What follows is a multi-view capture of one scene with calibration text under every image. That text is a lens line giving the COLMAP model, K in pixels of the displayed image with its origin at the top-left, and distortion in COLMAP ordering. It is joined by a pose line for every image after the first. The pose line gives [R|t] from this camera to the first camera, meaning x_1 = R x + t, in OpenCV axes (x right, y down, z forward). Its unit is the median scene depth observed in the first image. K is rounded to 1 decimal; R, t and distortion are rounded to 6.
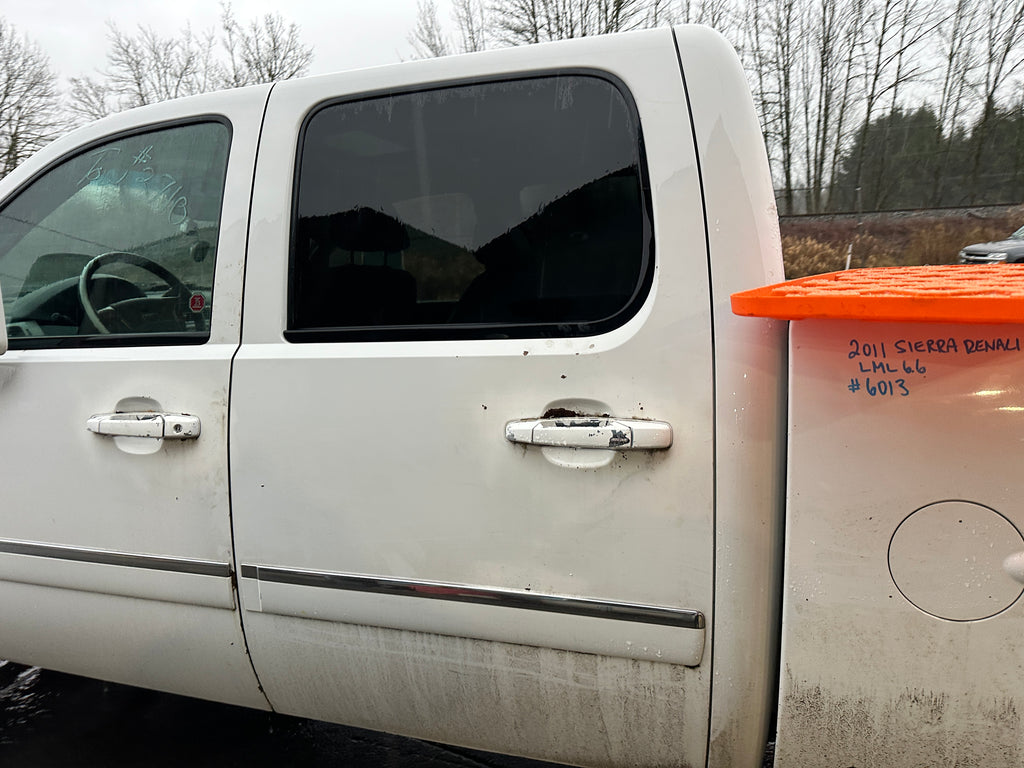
lens RADIAL K [[724.0, 0, 519.7], [0, 724.0, 379.3], [0, 0, 1]] dist [0.002137, -0.007827]
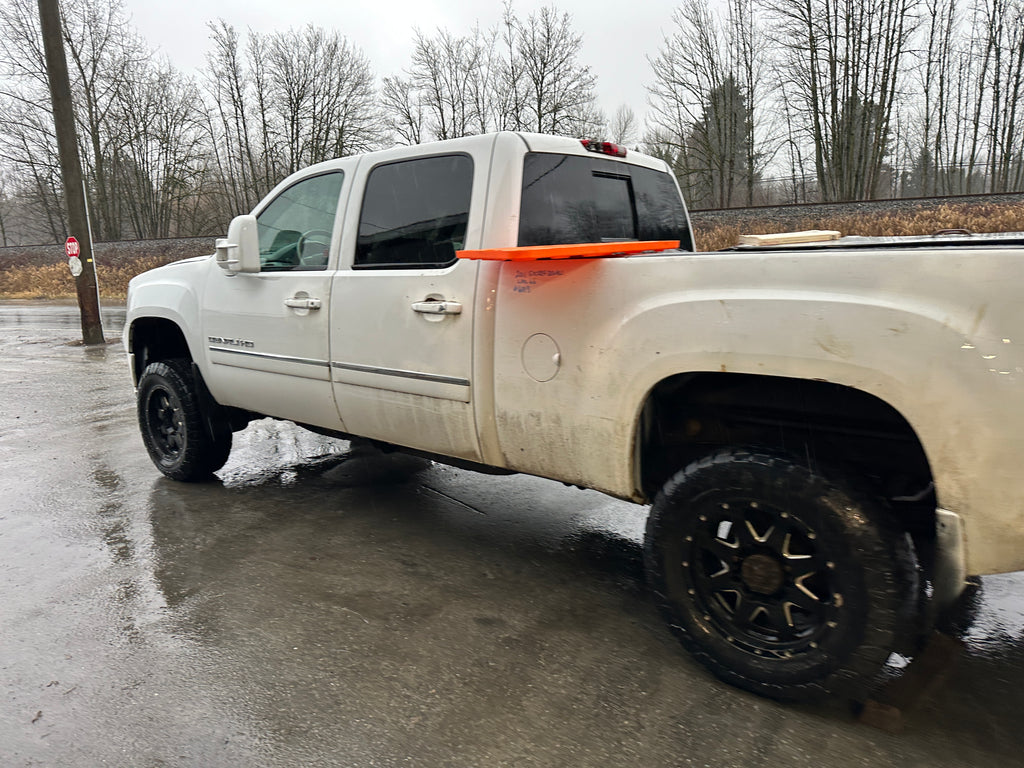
lens RADIAL K [[720.1, 0, 507.2], [0, 720.1, 381.9], [0, 0, 1]] dist [0.029991, -0.038142]
pose [[0.927431, 0.086255, -0.363911, 0.044998], [-0.072921, 0.996071, 0.050250, 0.006829], [0.366816, -0.020067, 0.930077, -0.043928]]
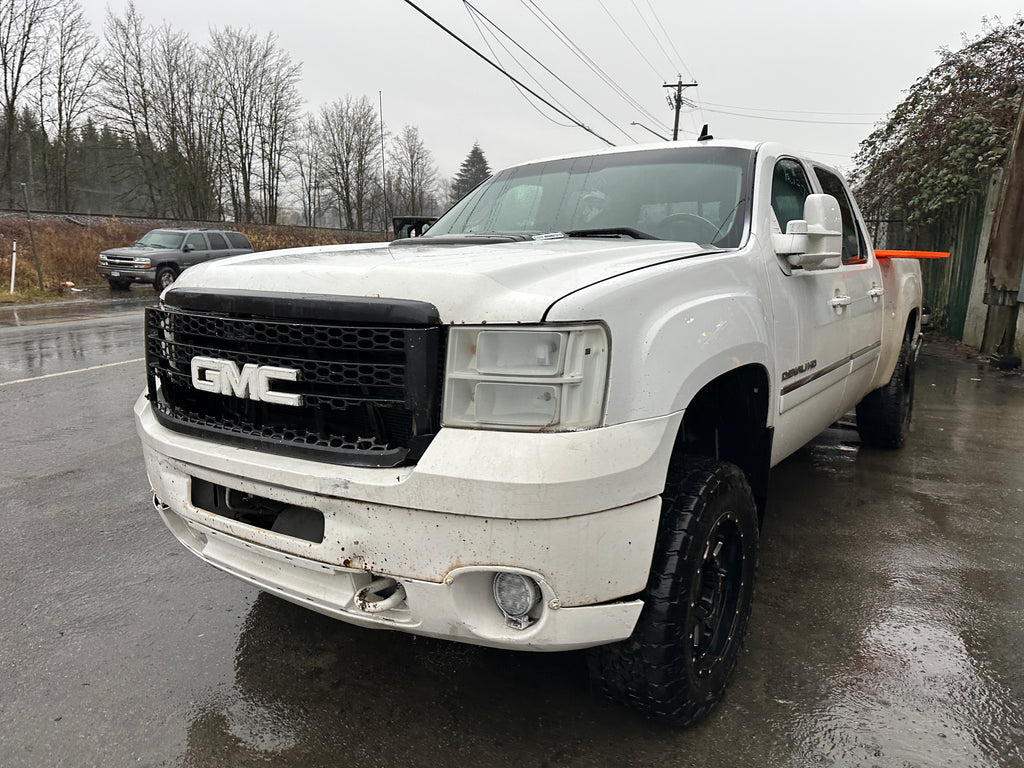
lens RADIAL K [[720.1, 0, 507.2], [0, 720.1, 381.9], [0, 0, 1]] dist [0.029991, -0.038142]
pose [[0.306250, -0.117078, 0.944724, -0.131598], [0.128029, 0.988458, 0.080995, 0.000034], [-0.943302, 0.096147, 0.317704, 0.056082]]
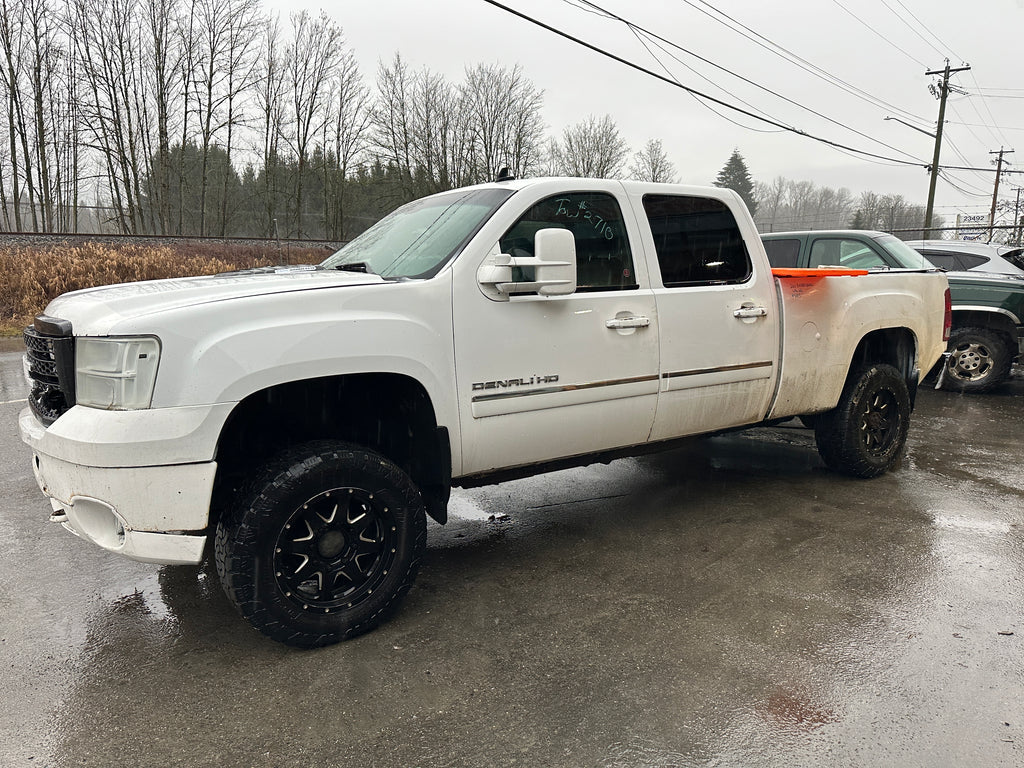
lens RADIAL K [[711.6, 0, 503.1], [0, 711.6, 391.4], [0, 0, 1]] dist [0.090418, -0.122624]
pose [[0.622188, -0.092671, 0.777364, -0.117286], [0.105170, 0.993862, 0.034305, 0.007421], [-0.775772, 0.060411, 0.628115, -0.006695]]
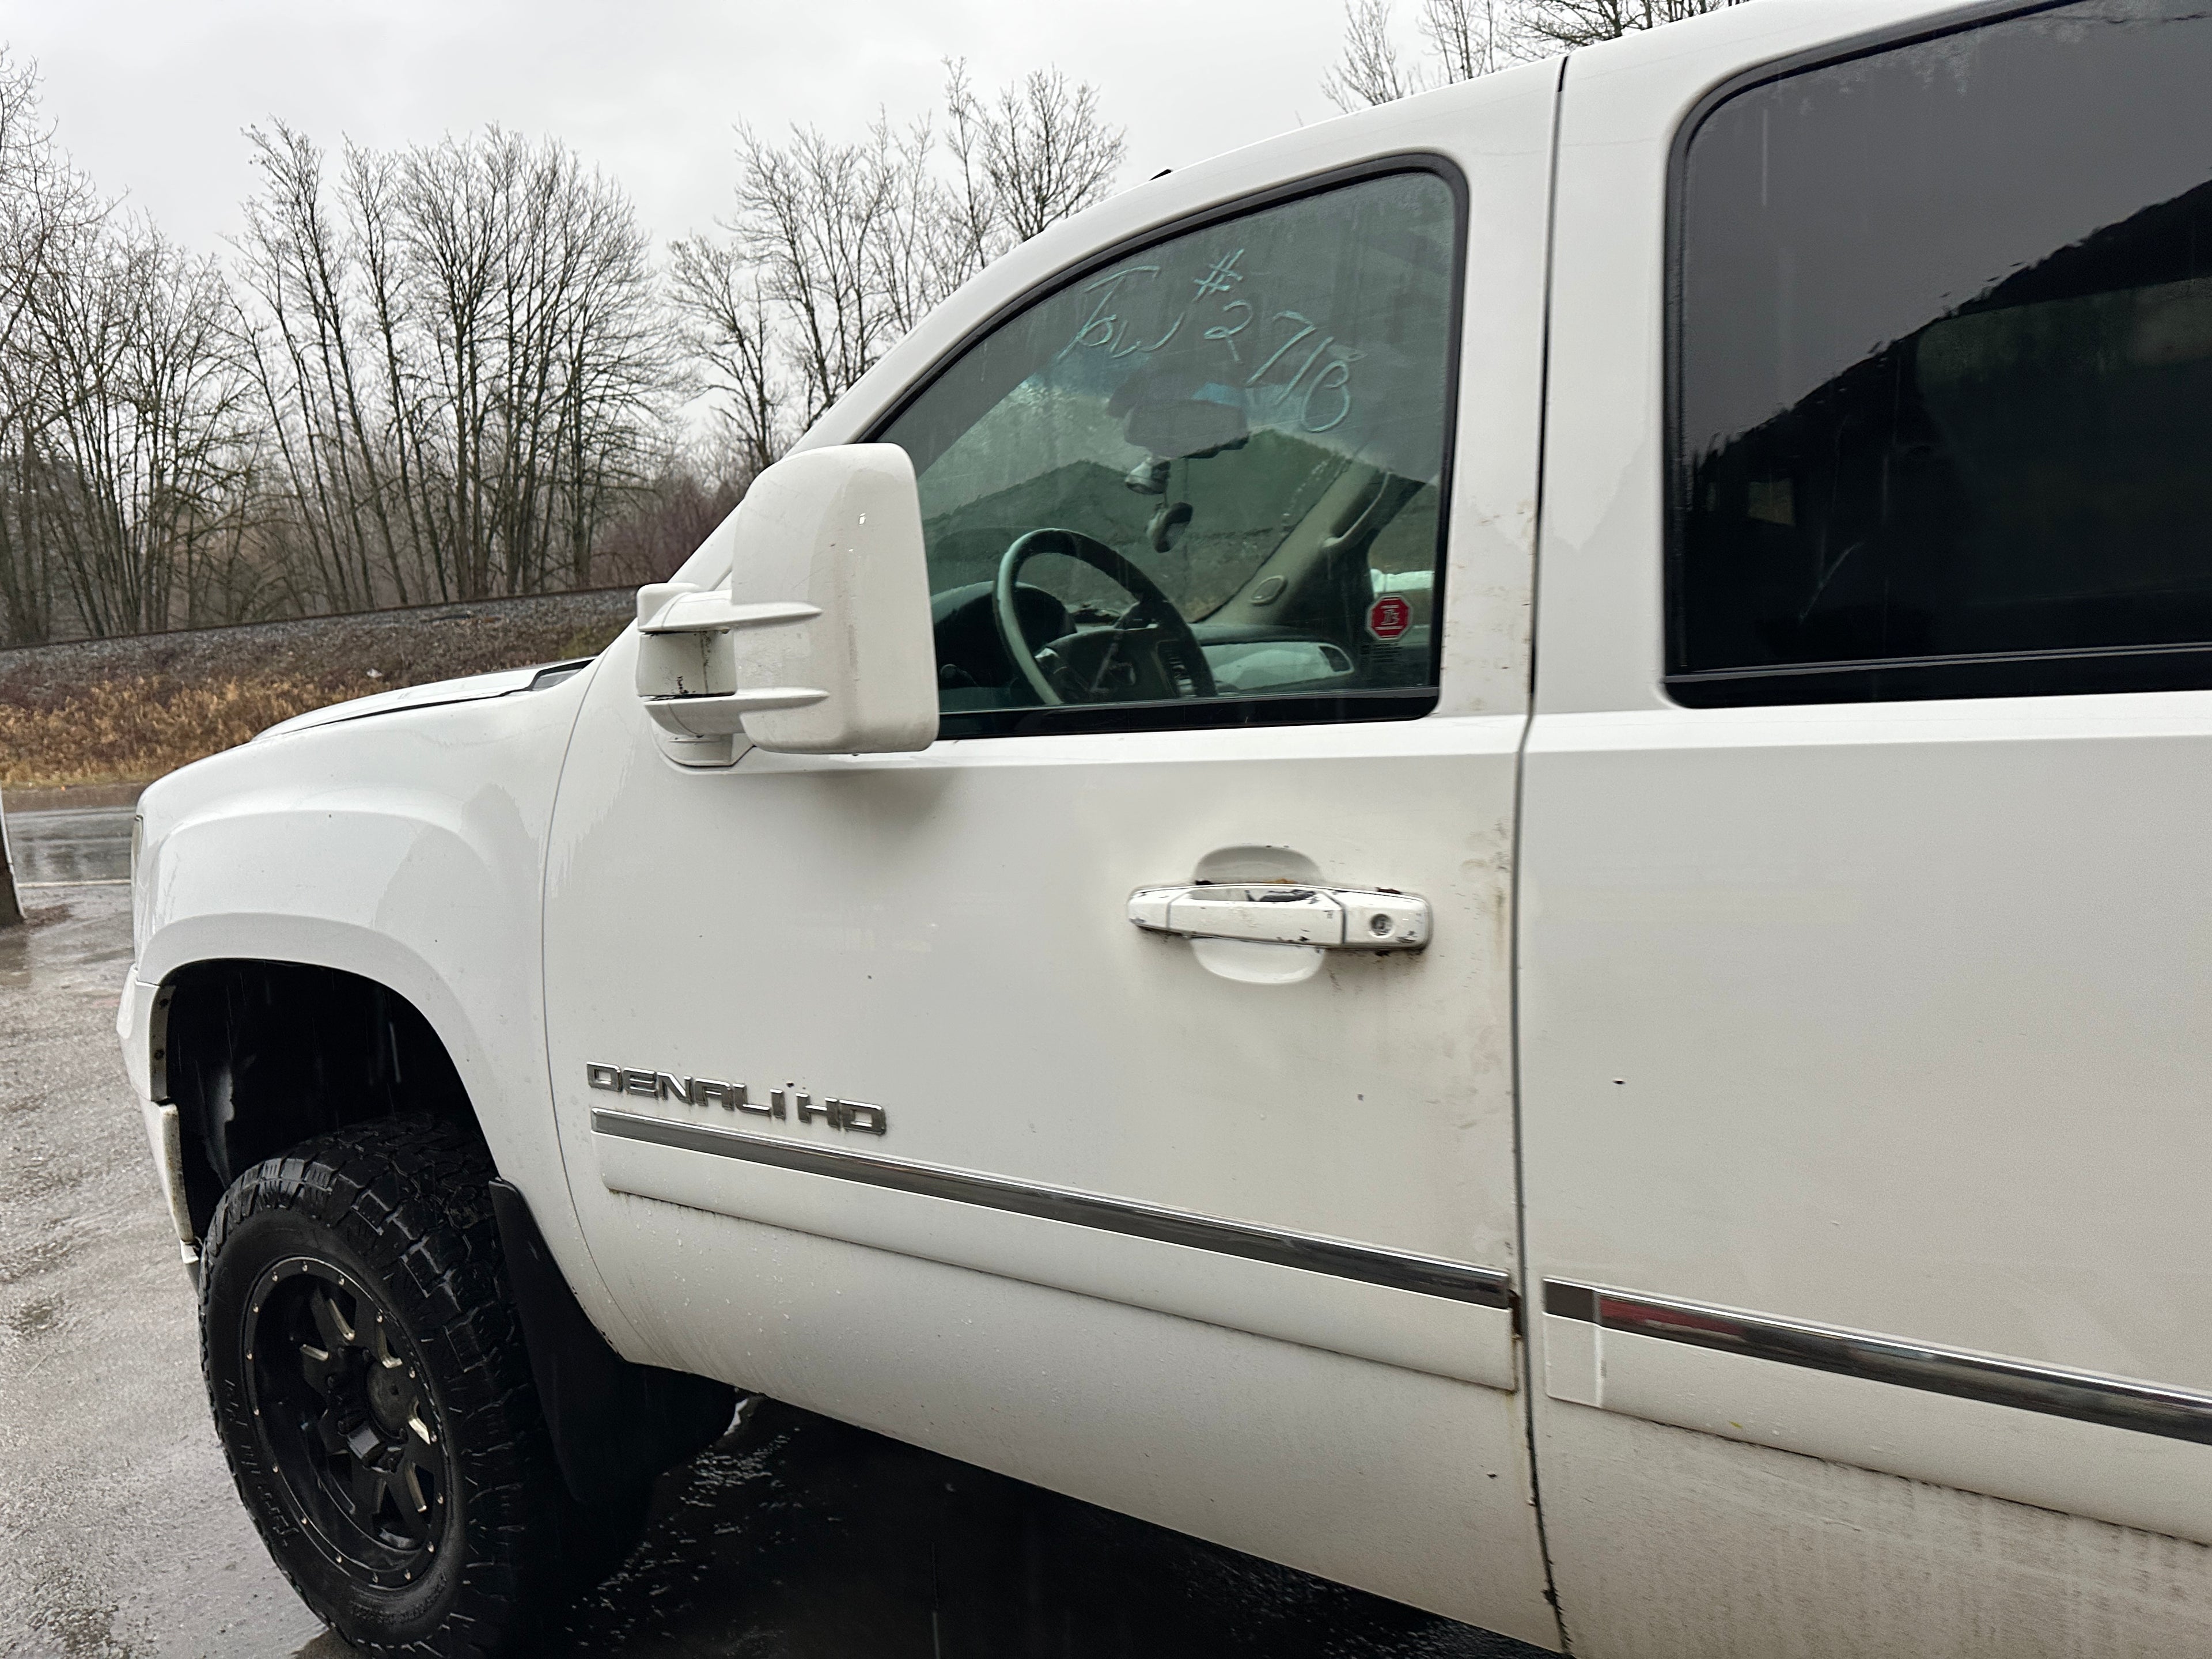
lens RADIAL K [[1555.5, 0, 1095.6], [0, 1555.5, 825.0], [0, 0, 1]] dist [0.029991, -0.038142]
pose [[0.961273, 0.007456, -0.275499, -0.016644], [-0.007984, 0.999968, -0.000794, 0.000625], [0.275484, 0.002963, 0.961301, 0.005515]]
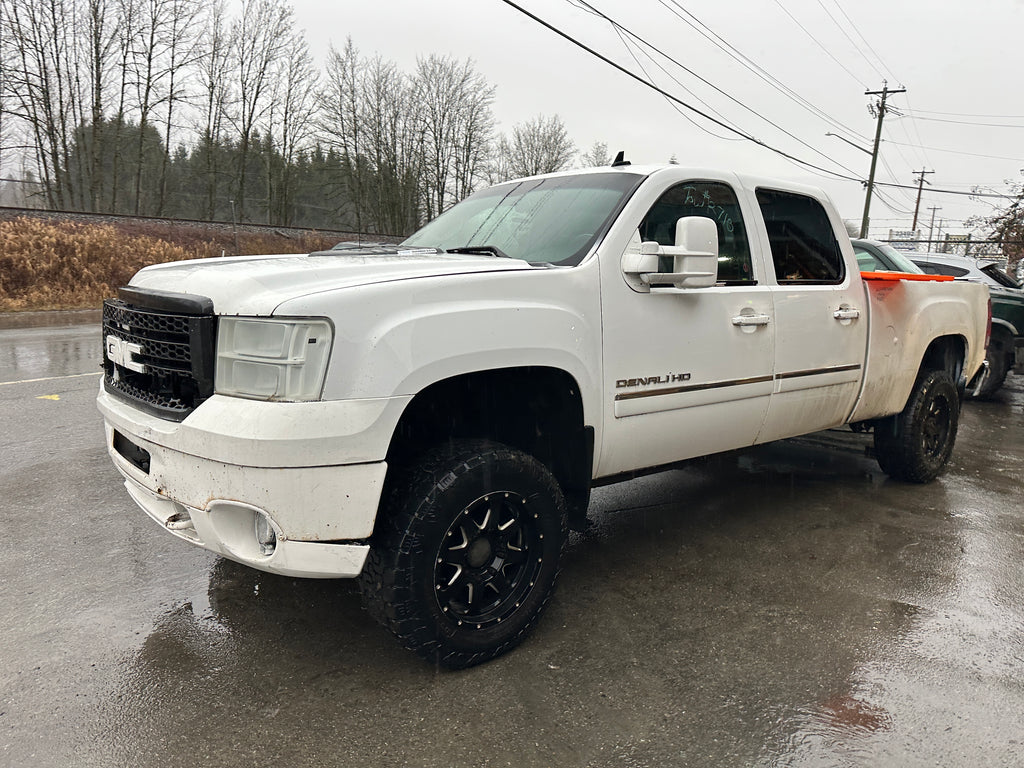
lens RADIAL K [[709.1, 0, 515.1], [0, 709.1, 393.9], [0, 0, 1]] dist [0.132225, -0.221288]
pose [[0.542883, -0.085999, 0.835393, -0.126332], [0.078721, 0.995574, 0.051331, 0.005434], [-0.836110, 0.037896, 0.547251, 0.017320]]
